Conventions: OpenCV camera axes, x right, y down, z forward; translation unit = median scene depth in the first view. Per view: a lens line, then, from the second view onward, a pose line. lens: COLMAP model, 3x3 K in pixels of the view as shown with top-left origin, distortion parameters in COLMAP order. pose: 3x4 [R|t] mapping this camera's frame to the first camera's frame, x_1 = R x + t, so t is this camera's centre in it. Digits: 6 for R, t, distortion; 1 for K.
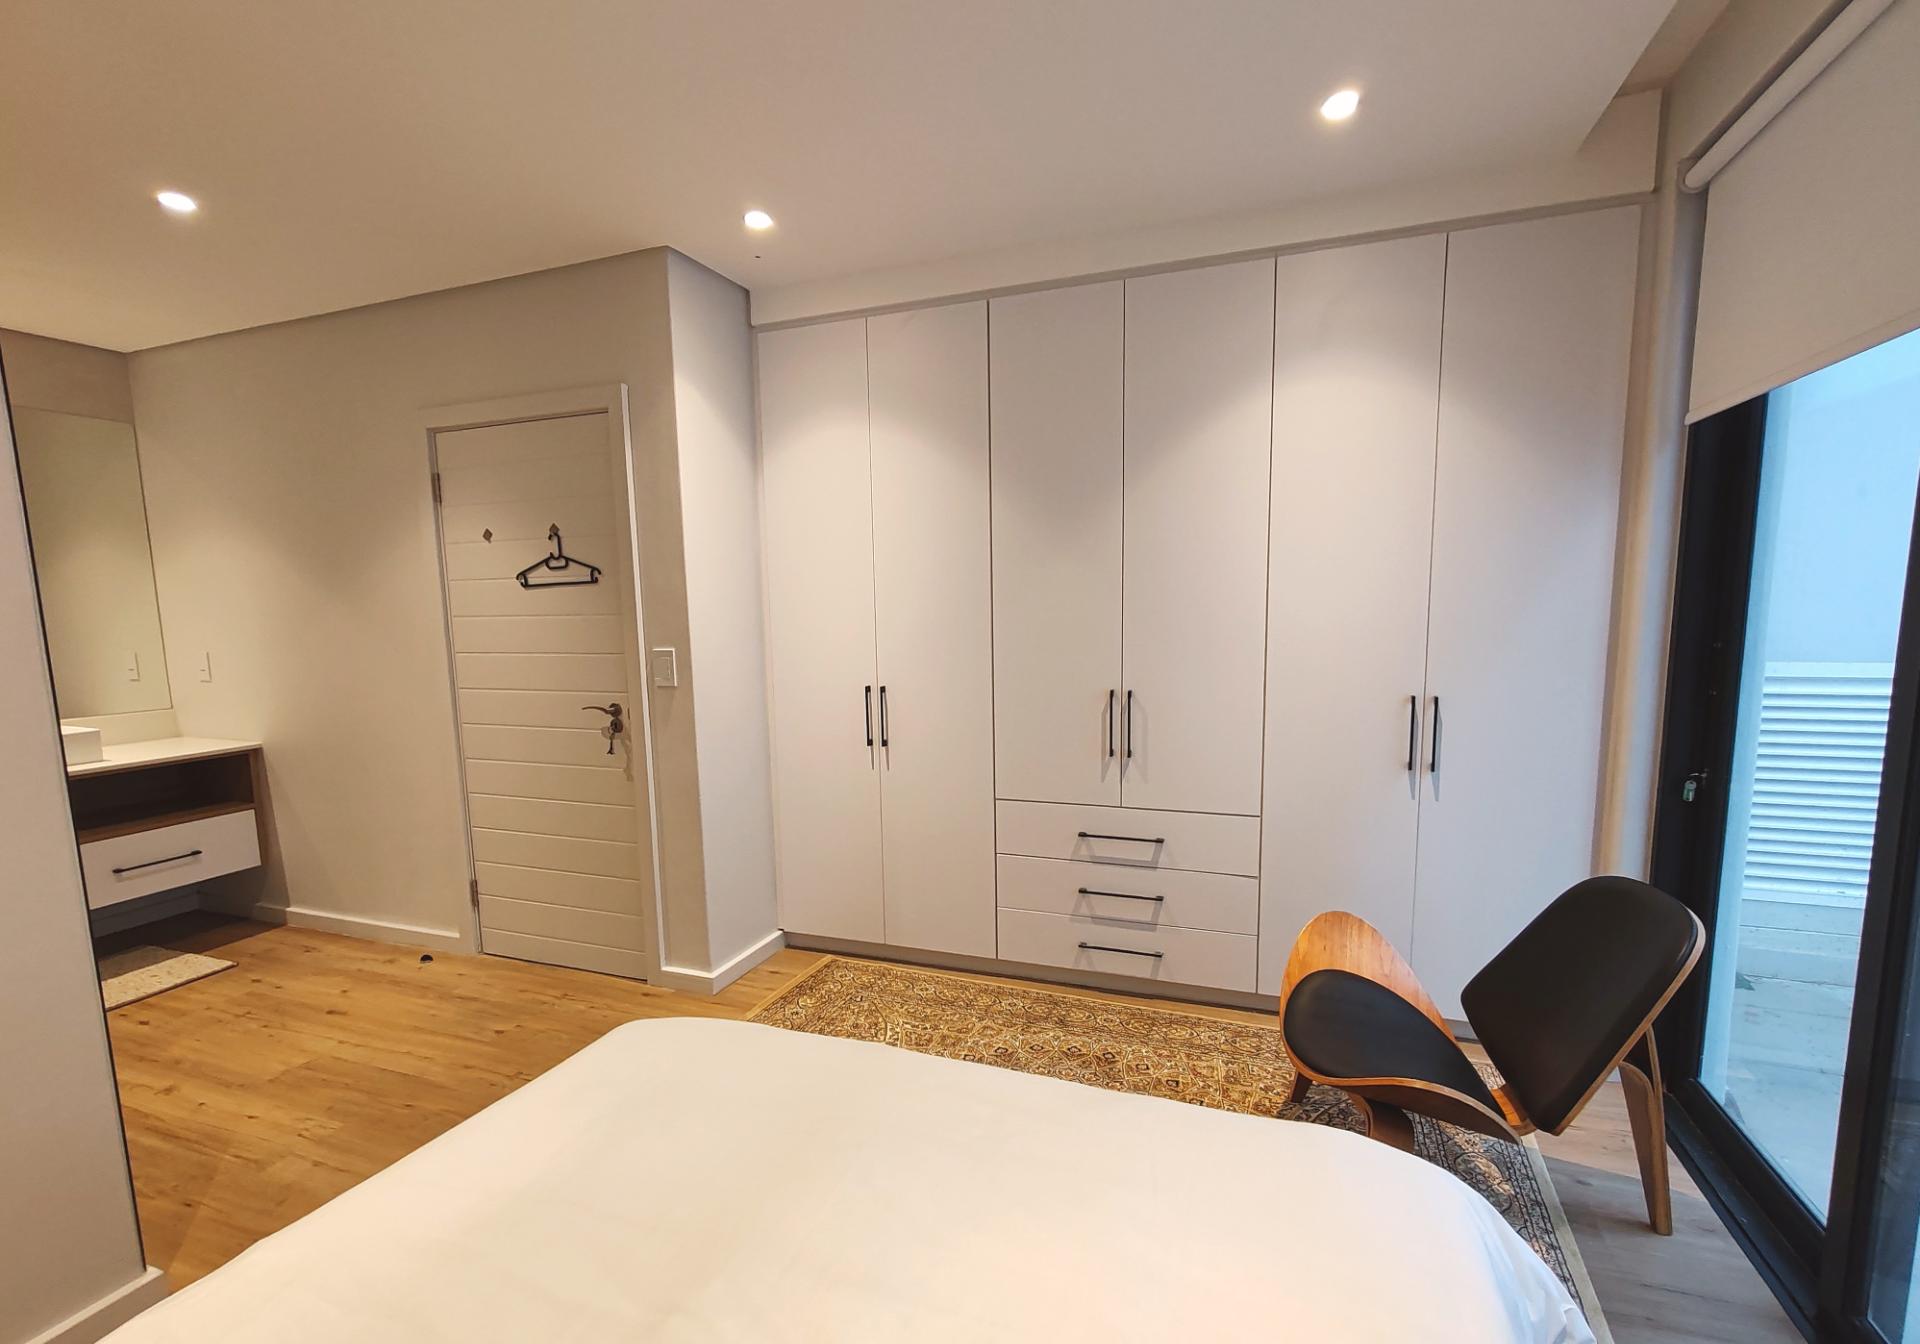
lens RADIAL K [[944.4, 0, 874.5], [0, 944.4, 734.1], [0, 0, 1]] dist [0.001976, 0.000057]
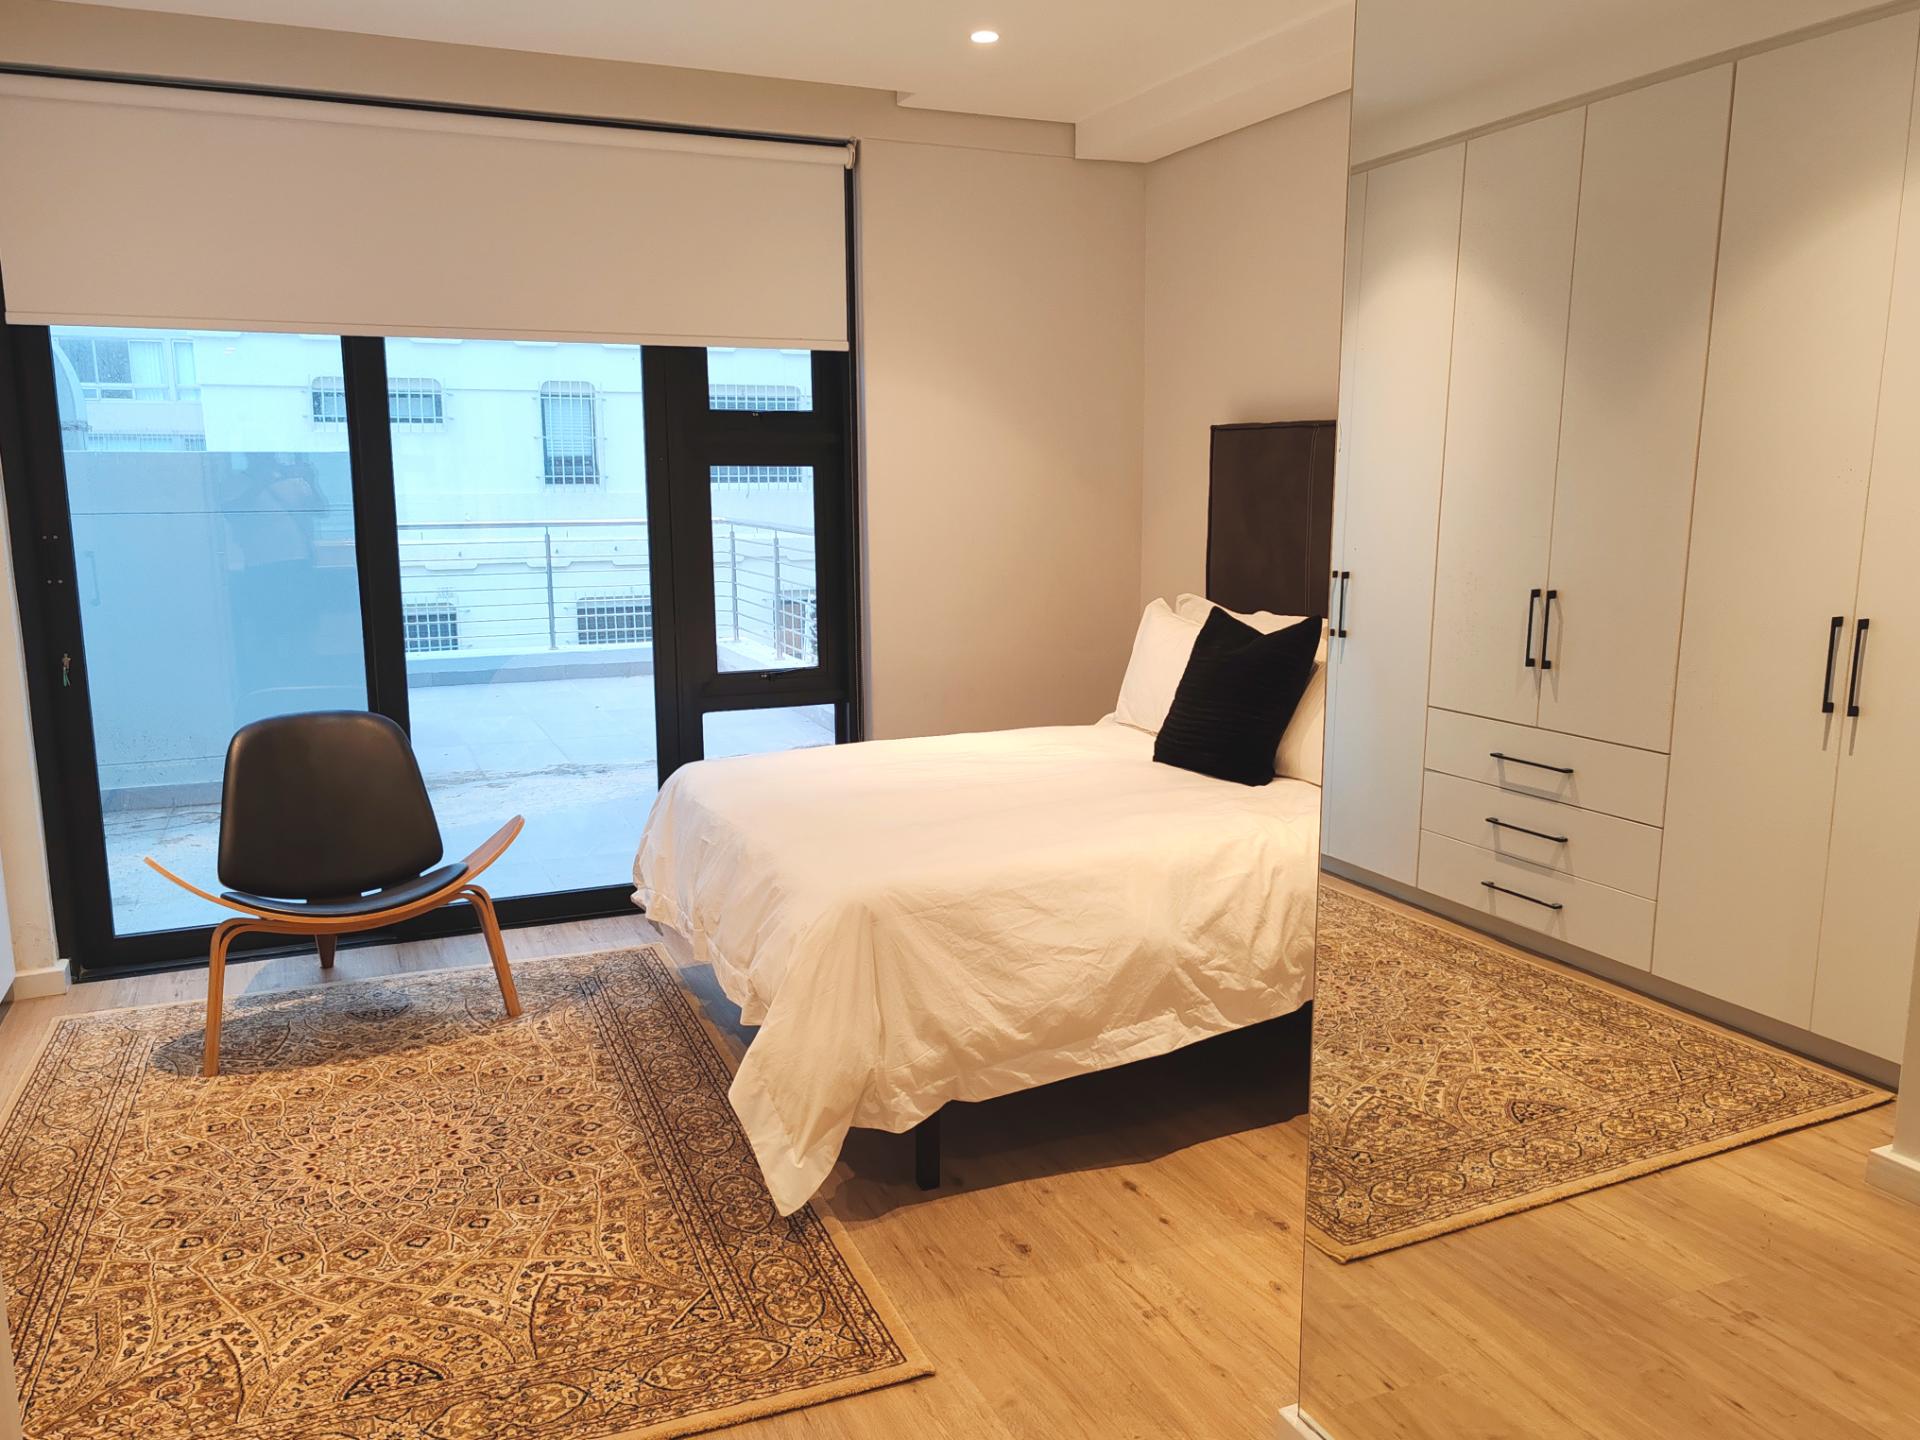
lens RADIAL K [[1465.4, 0, 960.0], [0, 1465.4, 720.0], [0, 0, 1]] dist [0.025860, -0.009660]
pose [[0.729011, 0.125977, -0.672809, 0.447738], [-0.107058, 0.991806, 0.069706, 0.019310], [0.676078, 0.021213, 0.736525, -0.190840]]
